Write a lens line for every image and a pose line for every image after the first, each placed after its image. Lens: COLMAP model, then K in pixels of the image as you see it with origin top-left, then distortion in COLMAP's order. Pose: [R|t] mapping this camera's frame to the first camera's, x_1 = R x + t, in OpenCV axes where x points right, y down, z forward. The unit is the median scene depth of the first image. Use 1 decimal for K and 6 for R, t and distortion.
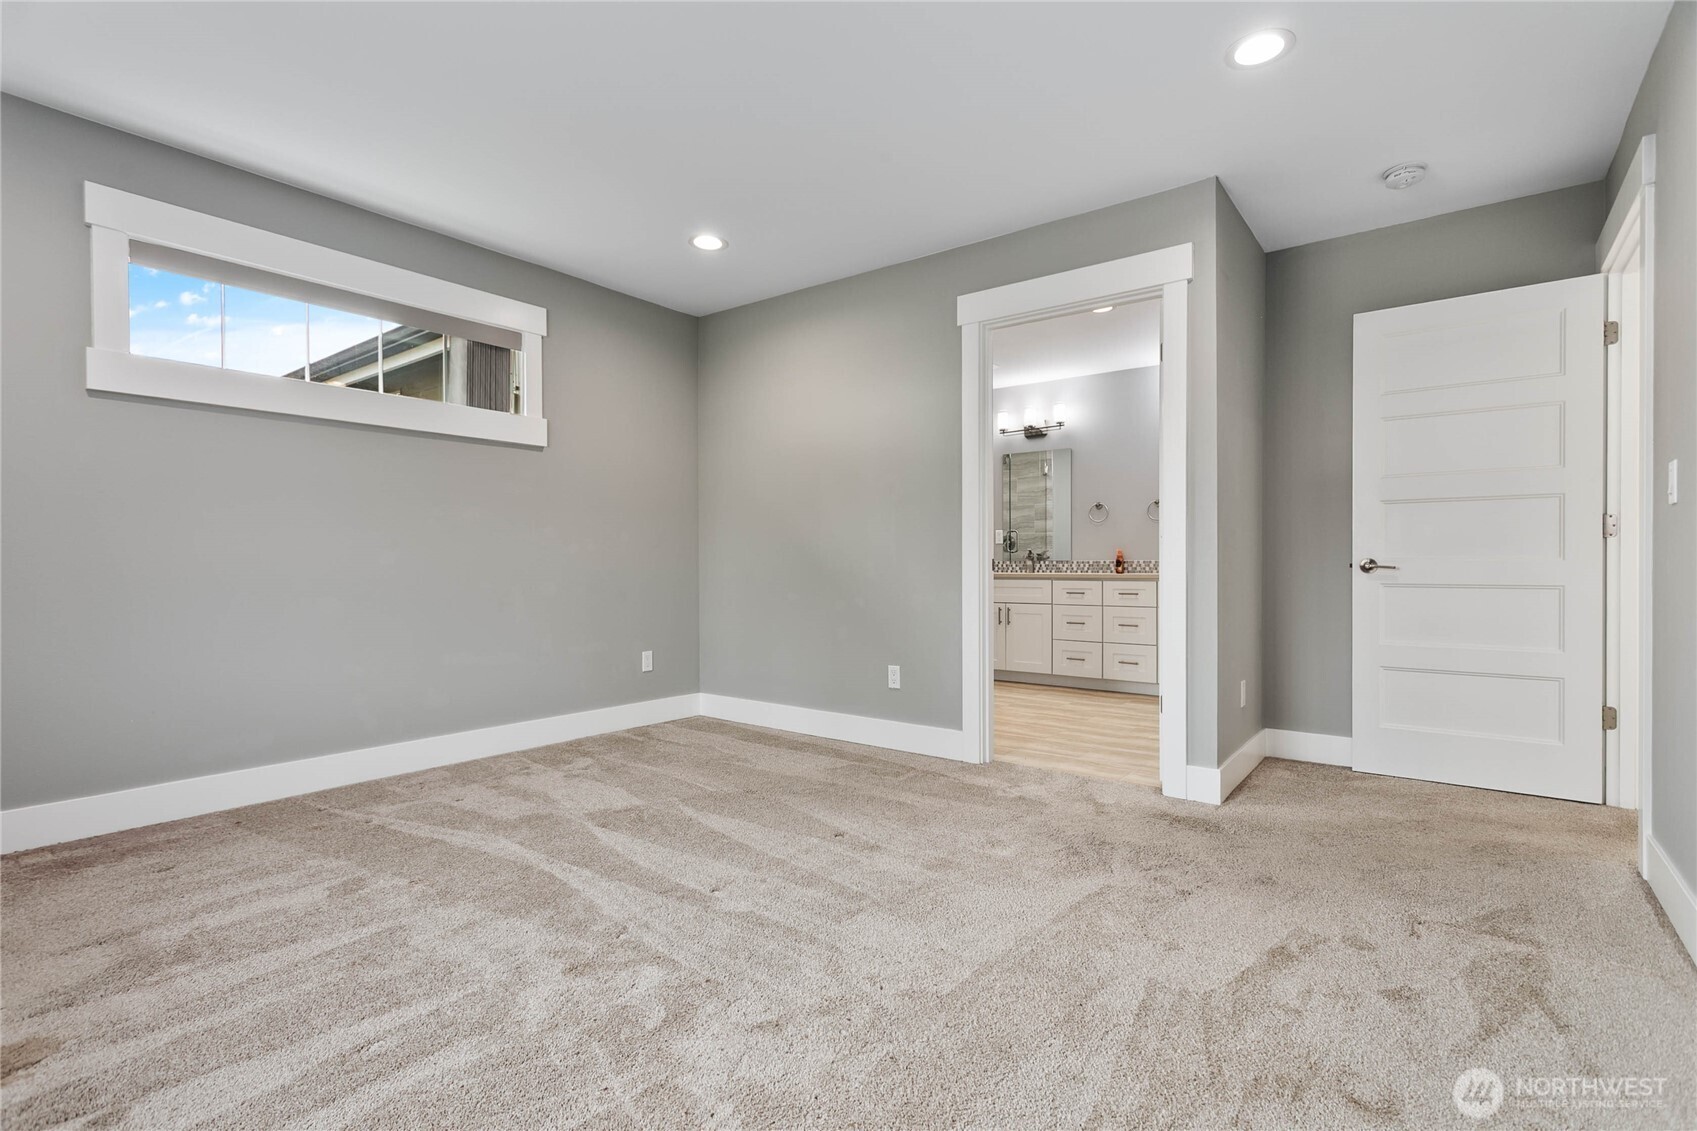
lens RADIAL K [[806.8, 0, 838.2], [0, 806.8, 564.5], [0, 0, 1]] dist [0.002904, 0.000259]
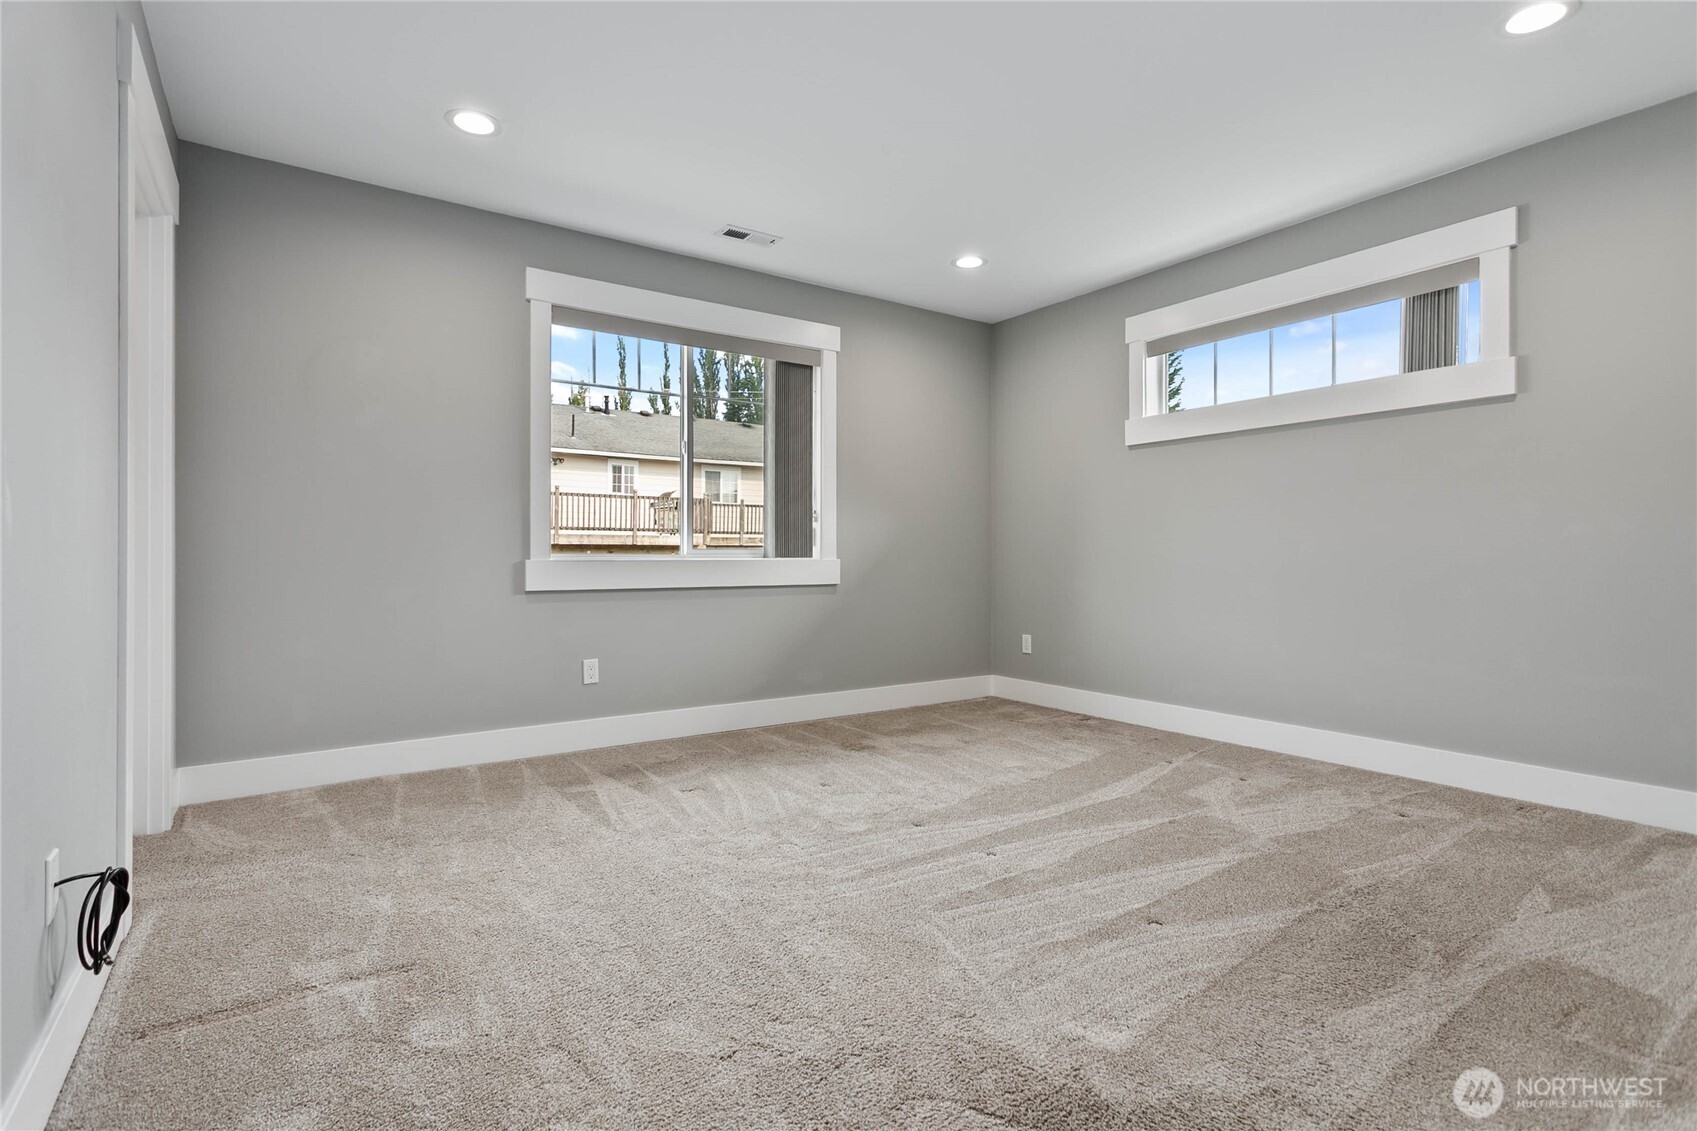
lens RADIAL K [[806.8, 0, 840.7], [0, 806.8, 563.0], [0, 0, 1]] dist [0.002904, 0.000259]
pose [[-0.307704, 0.016547, -0.951338, 0.770669], [0.007046, 0.999861, 0.015112, -0.011743], [0.951456, -0.002053, -0.307778, 0.919290]]
